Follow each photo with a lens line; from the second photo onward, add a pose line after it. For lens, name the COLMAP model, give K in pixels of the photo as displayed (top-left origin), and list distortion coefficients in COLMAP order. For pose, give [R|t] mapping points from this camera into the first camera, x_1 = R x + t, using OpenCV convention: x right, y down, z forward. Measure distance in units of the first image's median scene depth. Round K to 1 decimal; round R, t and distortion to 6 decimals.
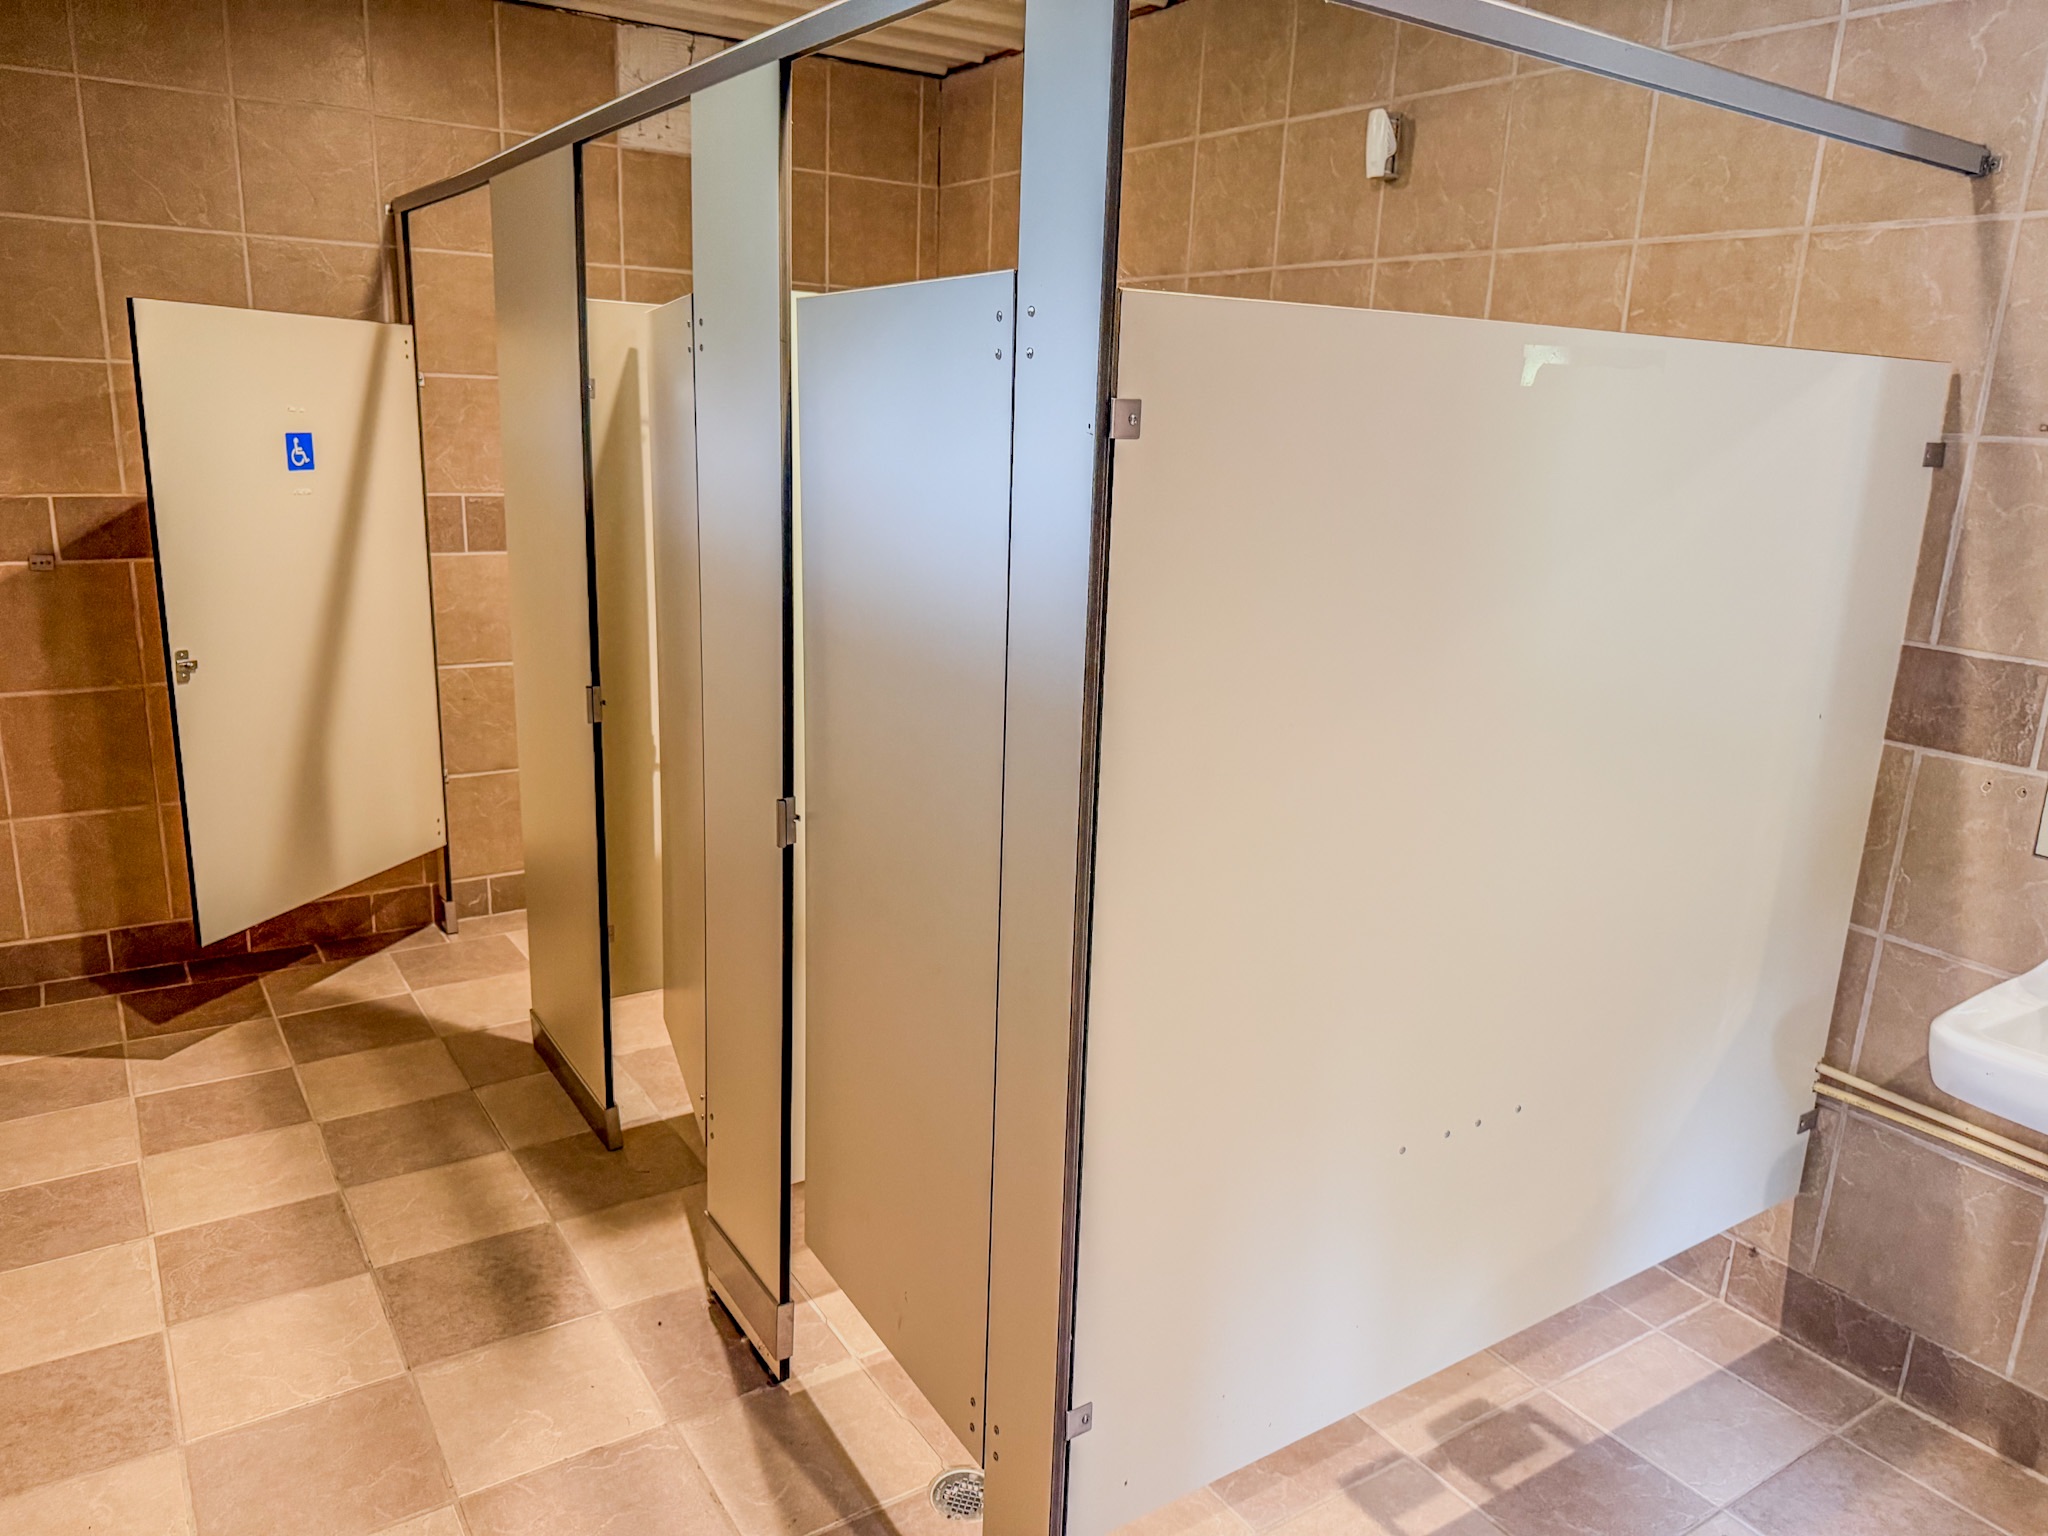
lens RADIAL K [[1410.0, 0, 1024.0], [0, 1410.0, 768.0], [0, 0, 1]] dist [-0.006576, -0.005356]
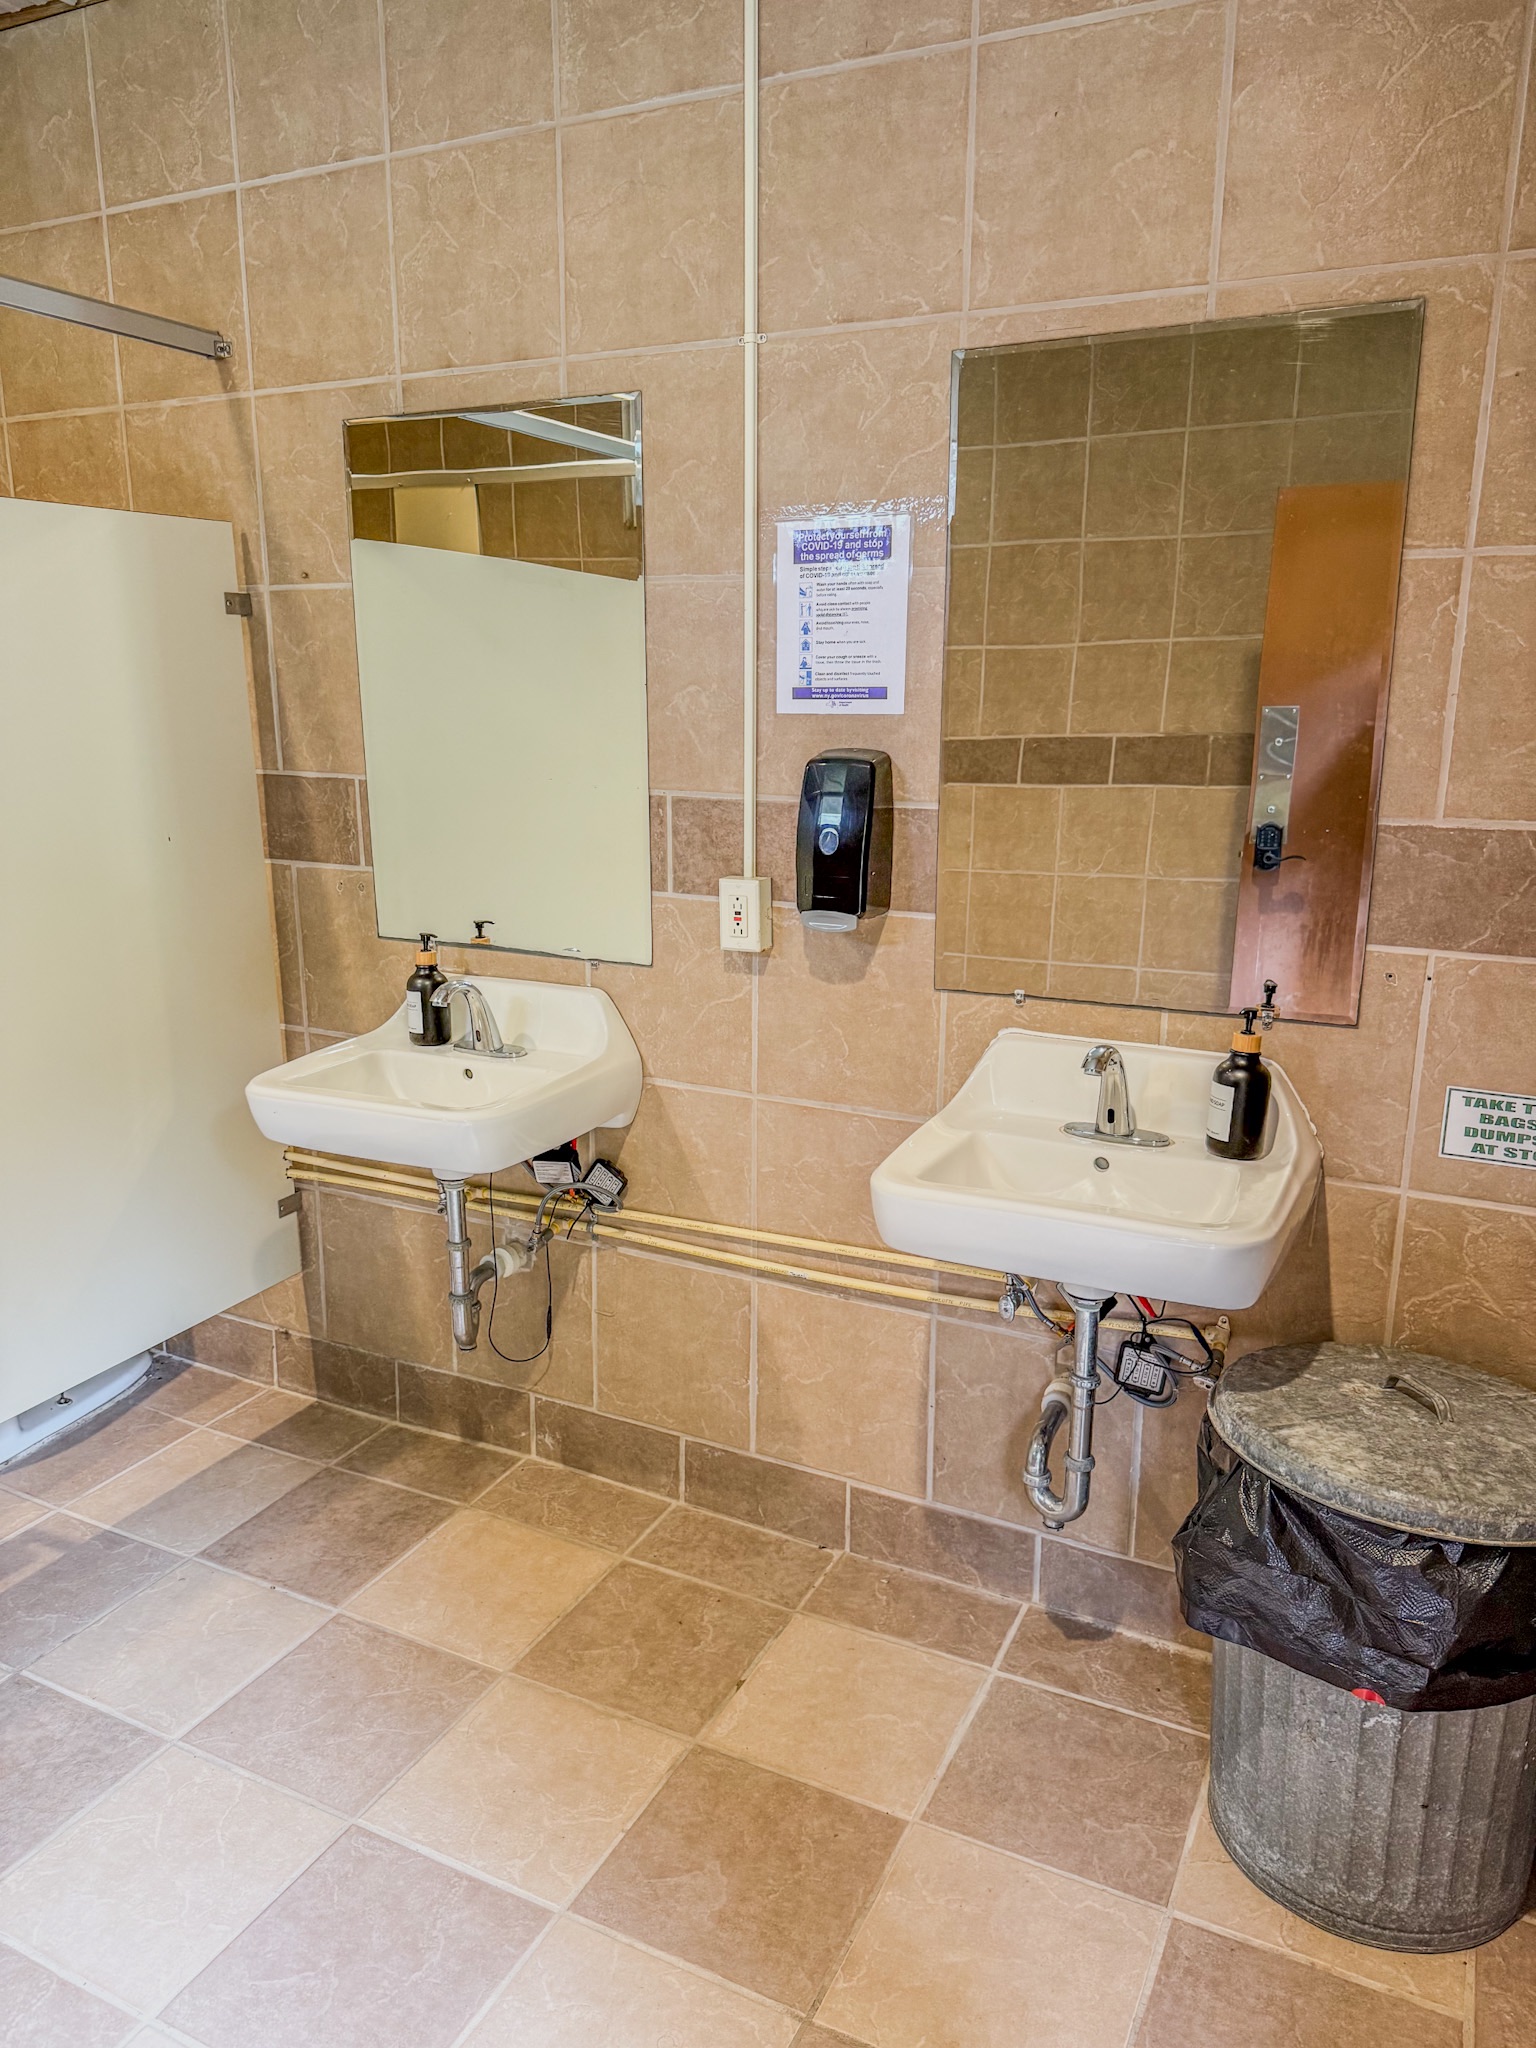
lens RADIAL K [[1428.3, 0, 768.0], [0, 1428.3, 1024.0], [0, 0, 1]] dist [0.047258, -0.060014]
pose [[0.870217, -0.158538, 0.466463, 0.403475], [0.159835, 0.986447, 0.037085, 0.135206], [-0.466020, 0.042285, 0.883763, -0.218711]]
